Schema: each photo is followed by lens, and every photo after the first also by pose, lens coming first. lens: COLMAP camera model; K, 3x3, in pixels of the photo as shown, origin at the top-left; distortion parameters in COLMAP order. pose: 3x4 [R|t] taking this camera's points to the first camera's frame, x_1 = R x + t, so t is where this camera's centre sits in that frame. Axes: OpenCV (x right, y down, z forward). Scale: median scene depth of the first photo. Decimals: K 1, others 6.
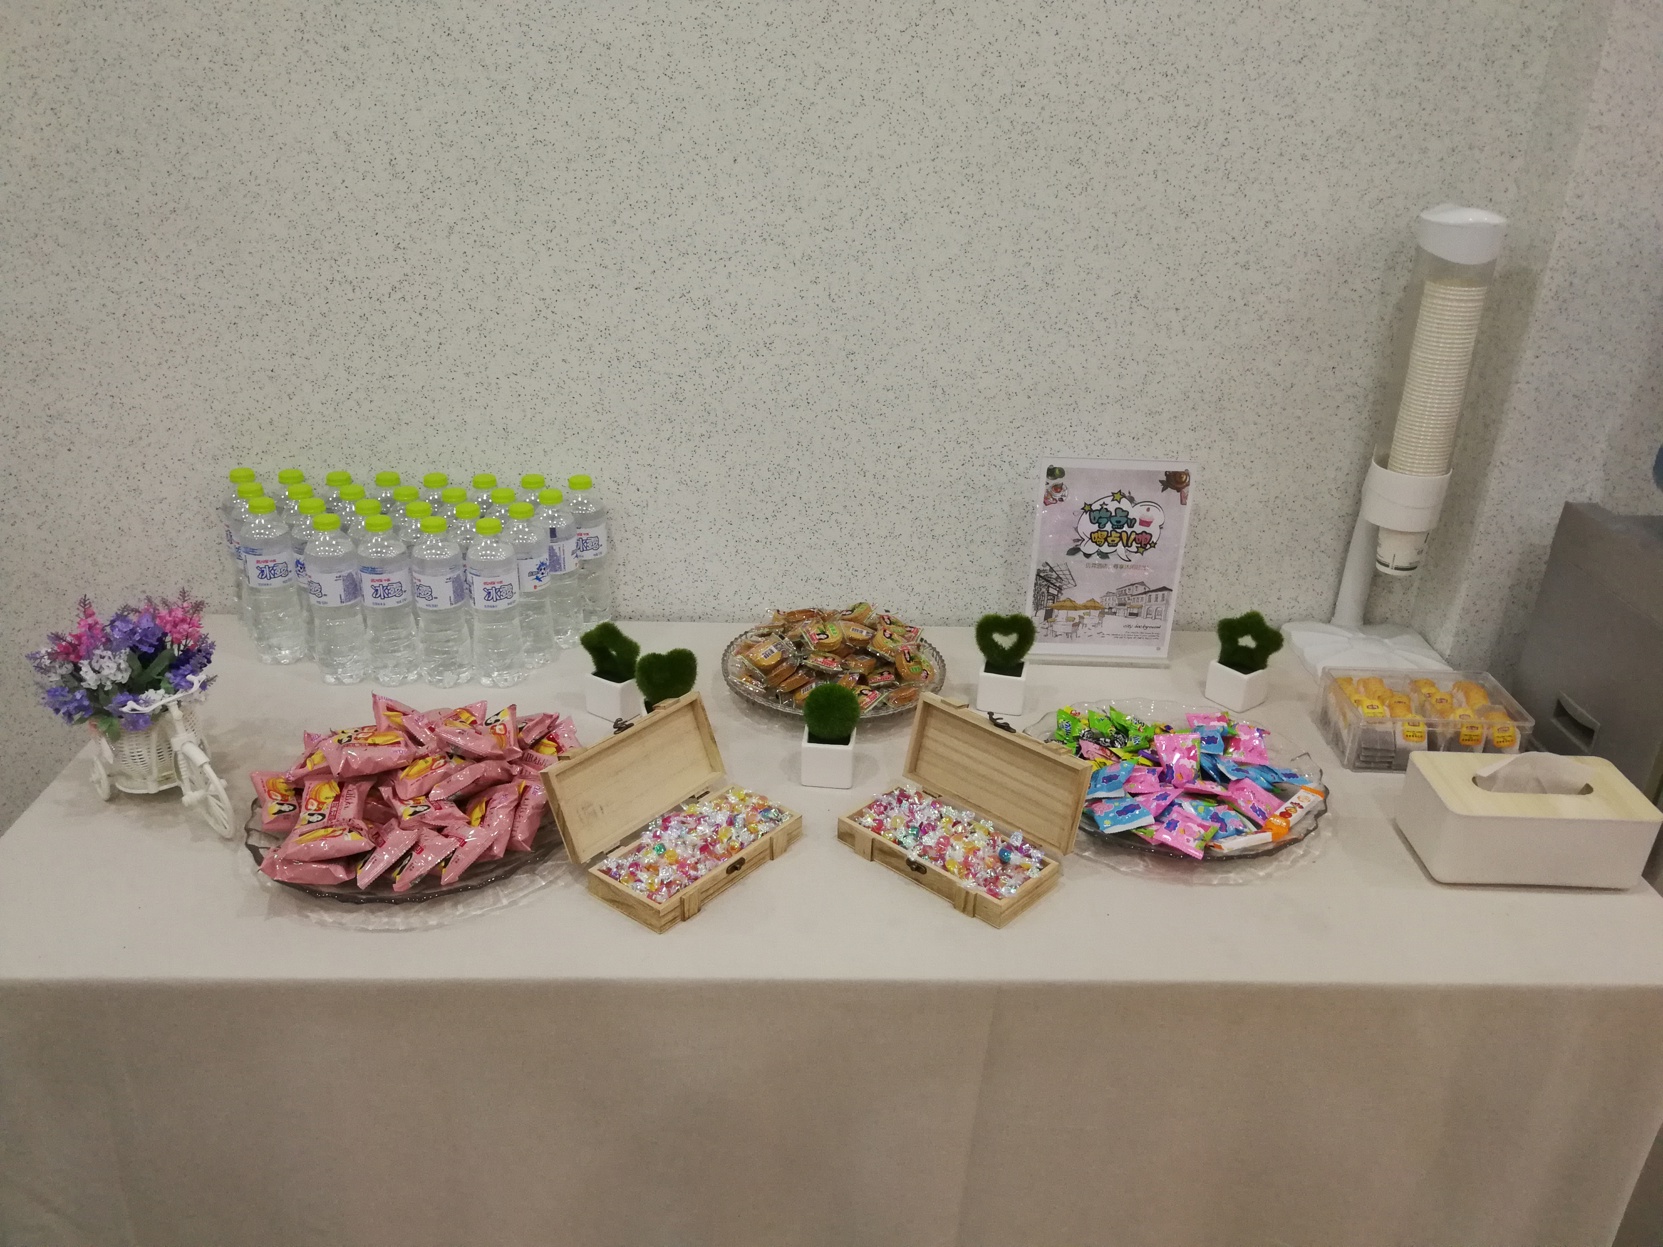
lens RADIAL K [[1330.4, 0, 841.3], [0, 1330.4, 625.4], [0, 0, 1]] dist [0.031865, -0.038767]
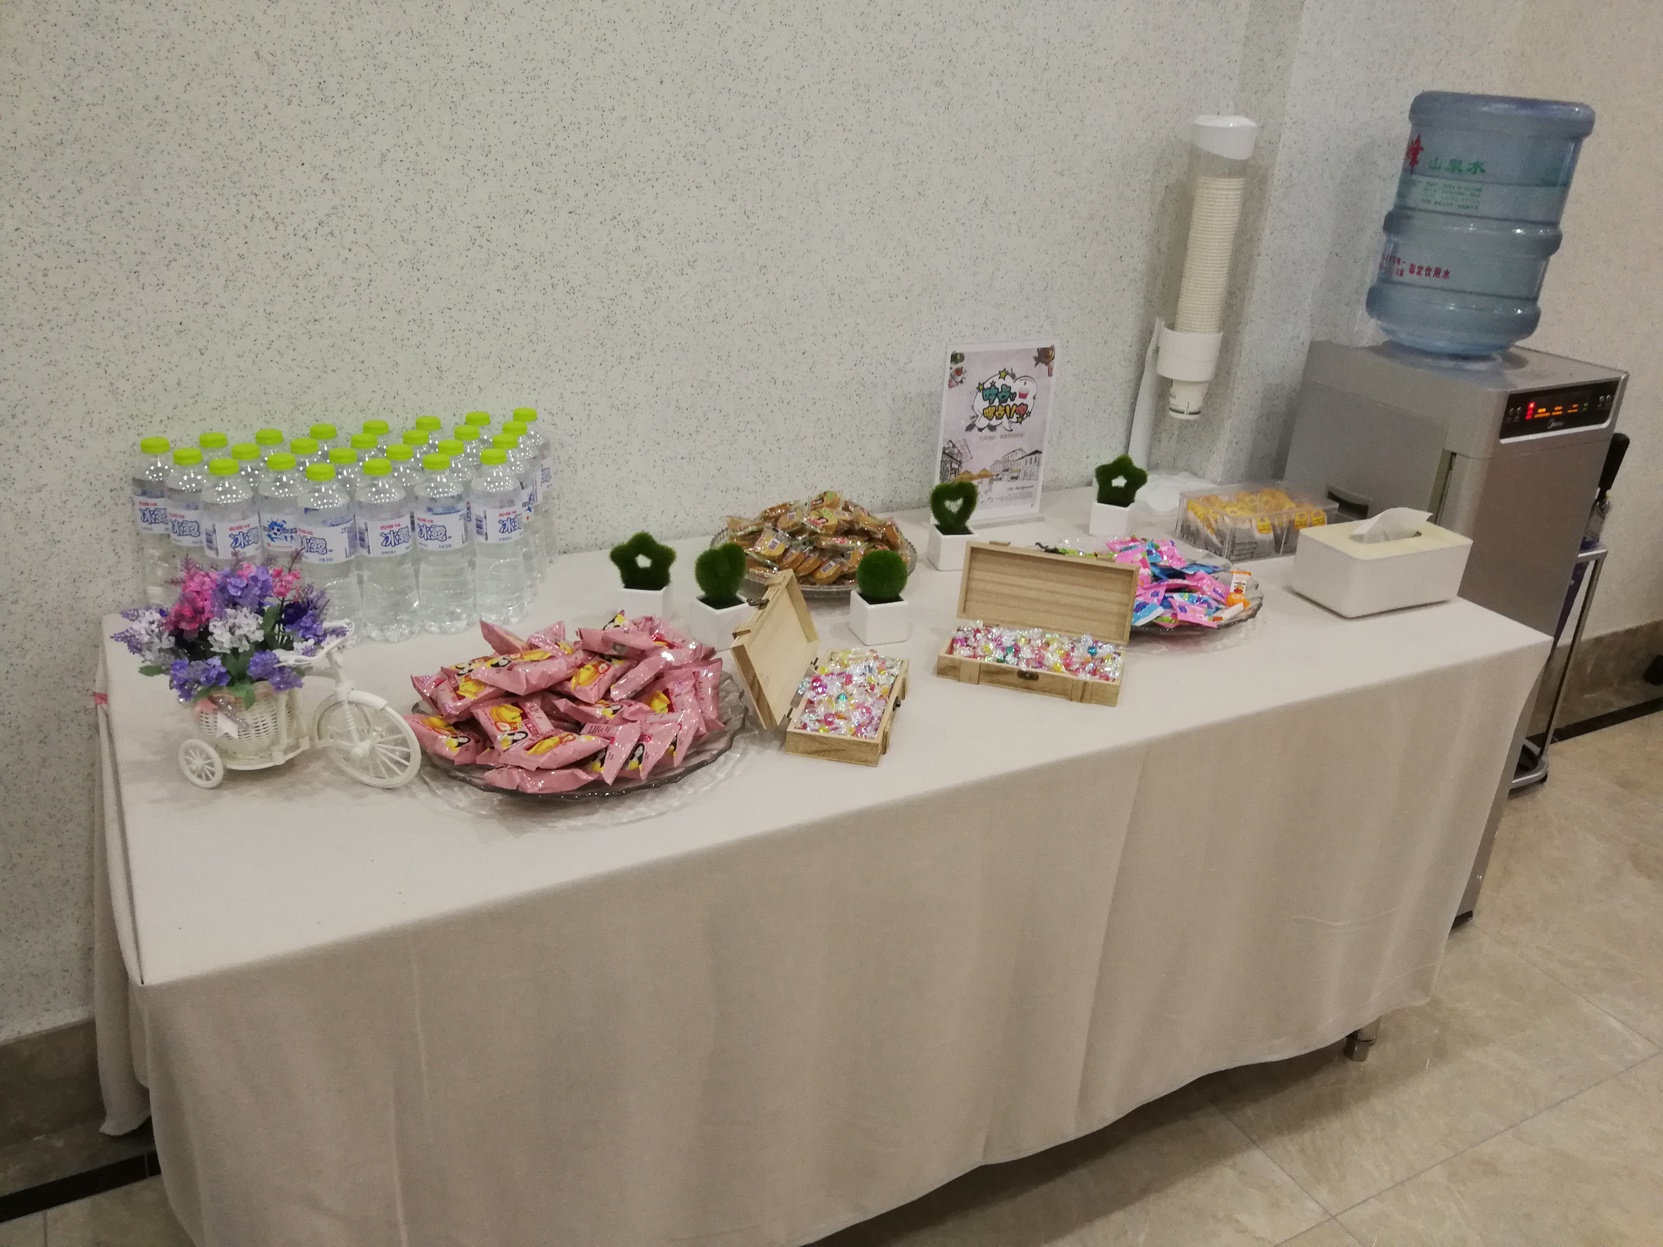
lens RADIAL K [[1330.4, 0, 847.9], [0, 1330.4, 626.5], [0, 0, 1]] dist [0.031865, -0.038767]
pose [[0.895245, -0.171588, 0.411211, -0.444095], [0.170702, 0.984543, 0.039191, 0.053039], [-0.411580, 0.035109, 0.910697, 0.004441]]
